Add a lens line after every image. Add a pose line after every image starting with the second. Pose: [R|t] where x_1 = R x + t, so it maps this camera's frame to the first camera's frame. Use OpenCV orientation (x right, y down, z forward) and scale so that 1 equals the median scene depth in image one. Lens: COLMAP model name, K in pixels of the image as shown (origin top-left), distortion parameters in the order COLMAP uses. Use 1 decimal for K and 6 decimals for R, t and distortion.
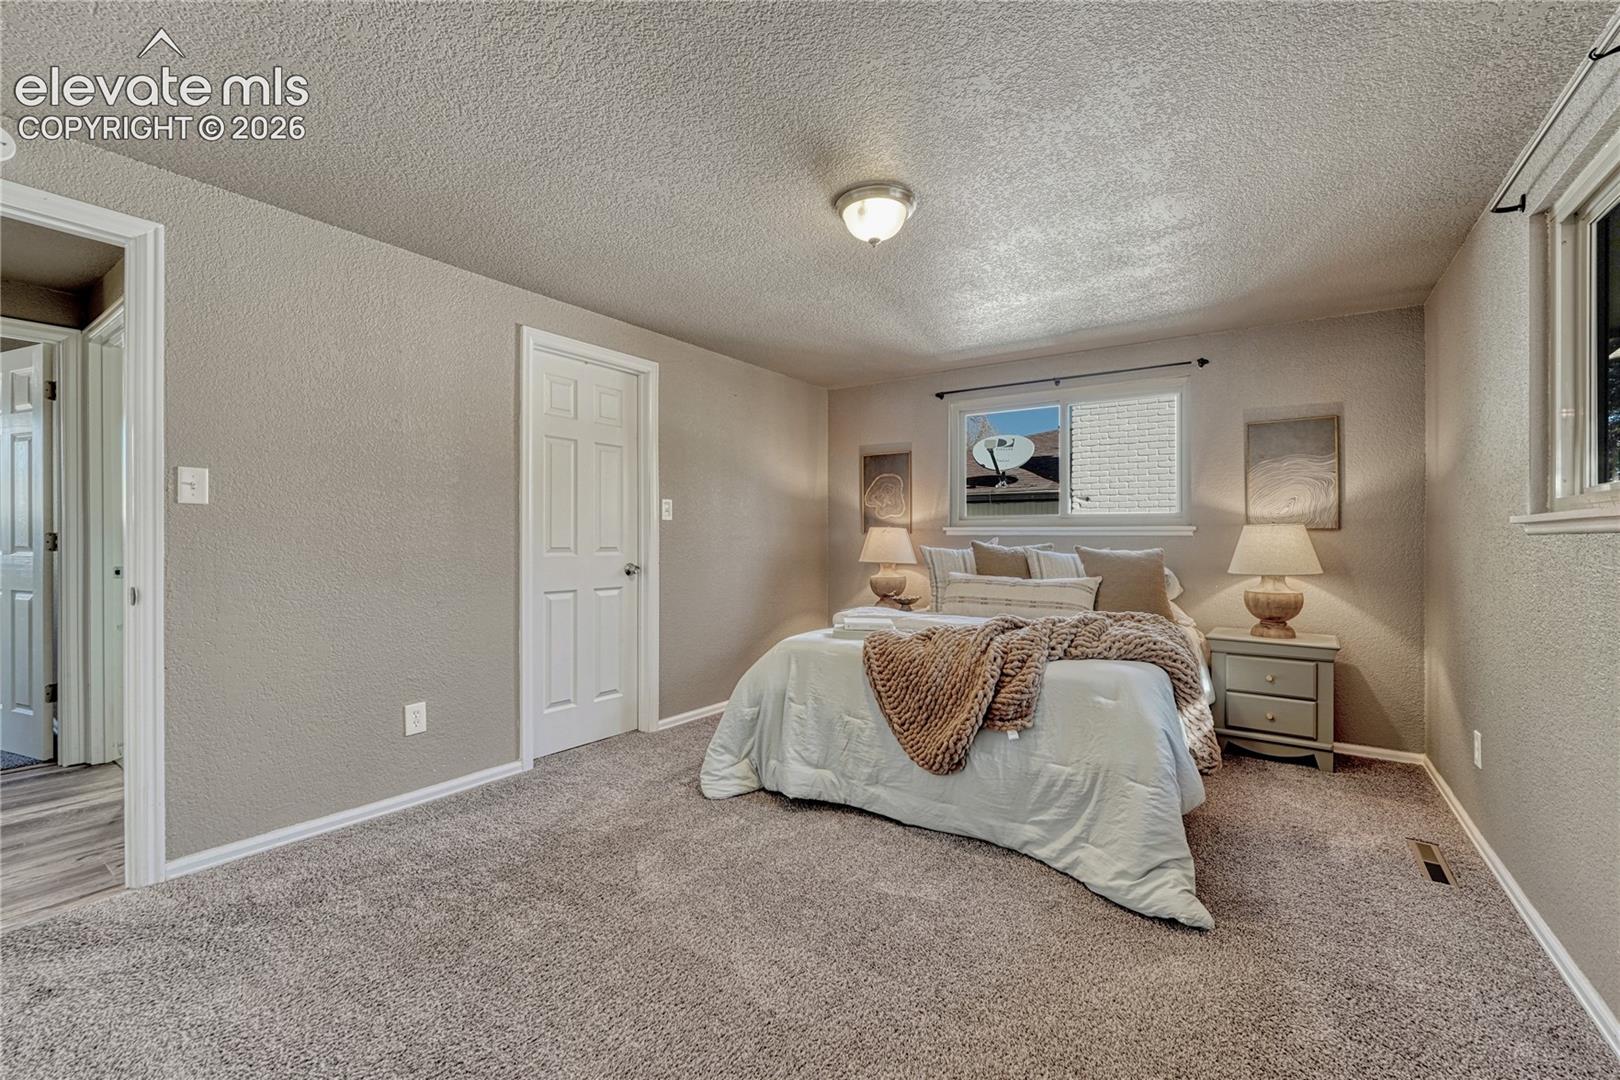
lens RADIAL K [[680.4, 0, 814.9], [0, 680.4, 534.8], [0, 0, 1]] dist [-0.002057, -0.000181]
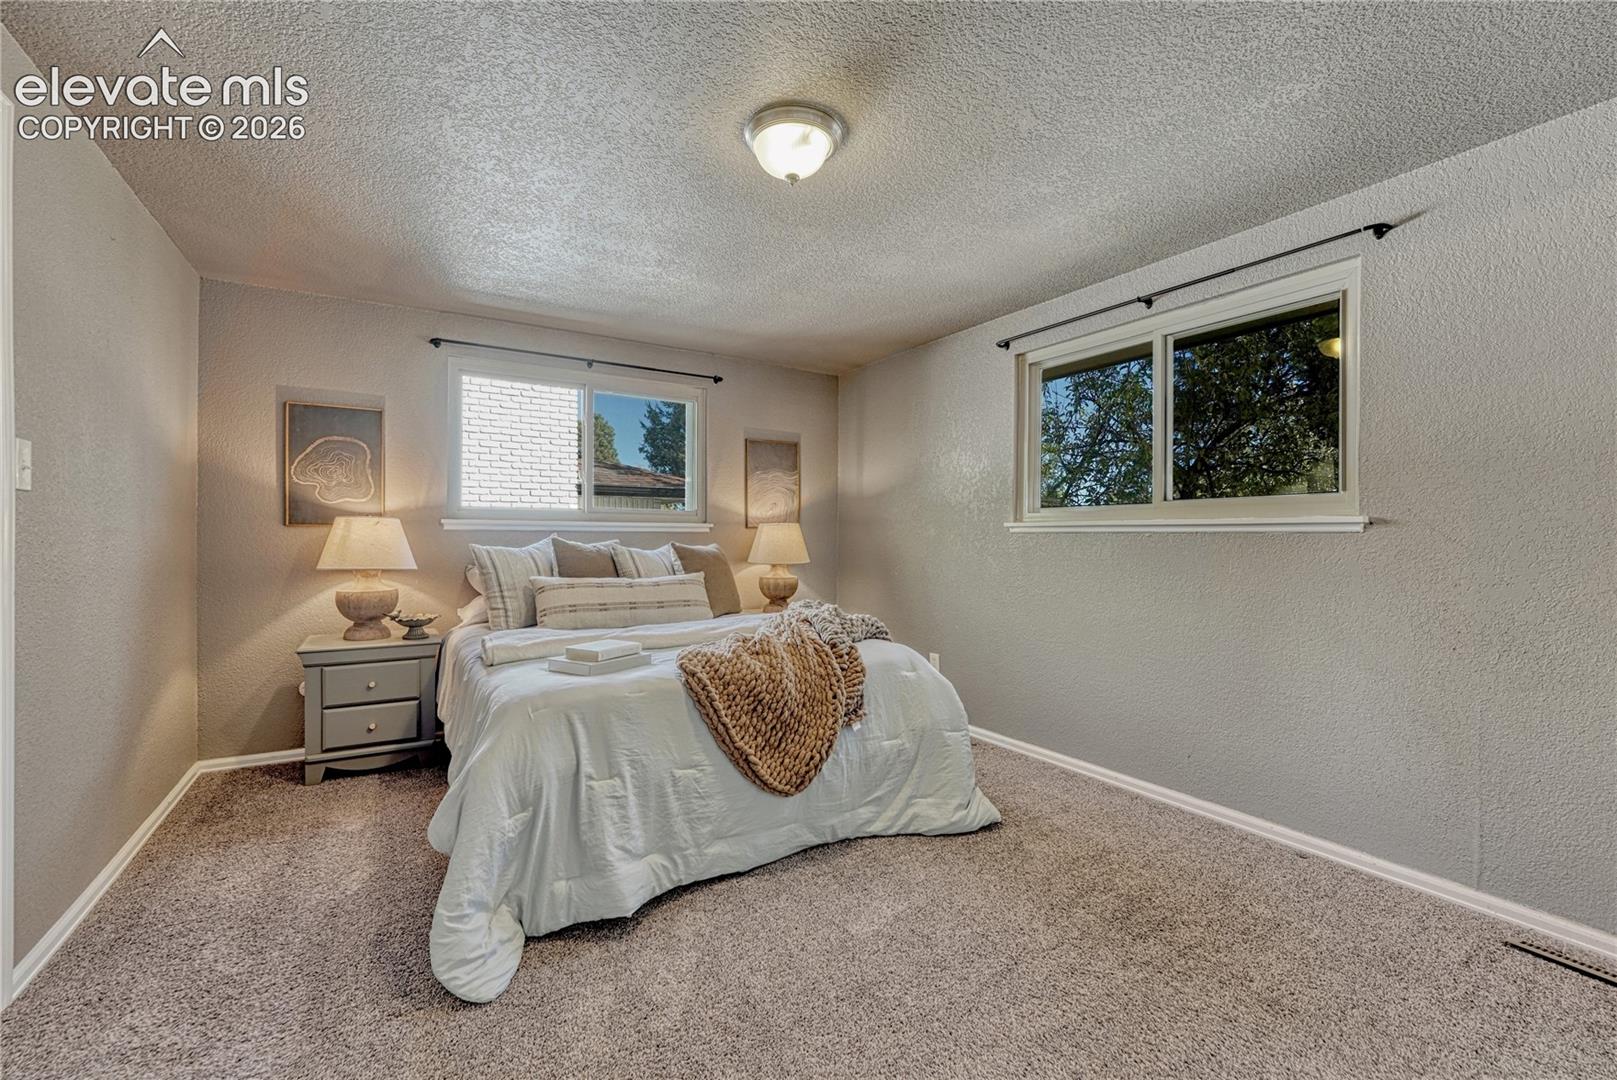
lens RADIAL K [[679.1, 0, 813.4], [0, 679.1, 534.9], [0, 0, 1]] dist [-0.002057, -0.000181]
pose [[0.398330, -0.000055, 0.917242, -0.450497], [-0.007605, 0.999965, 0.003362, 0.001165], [-0.917211, -0.008315, 0.398316, 0.434768]]
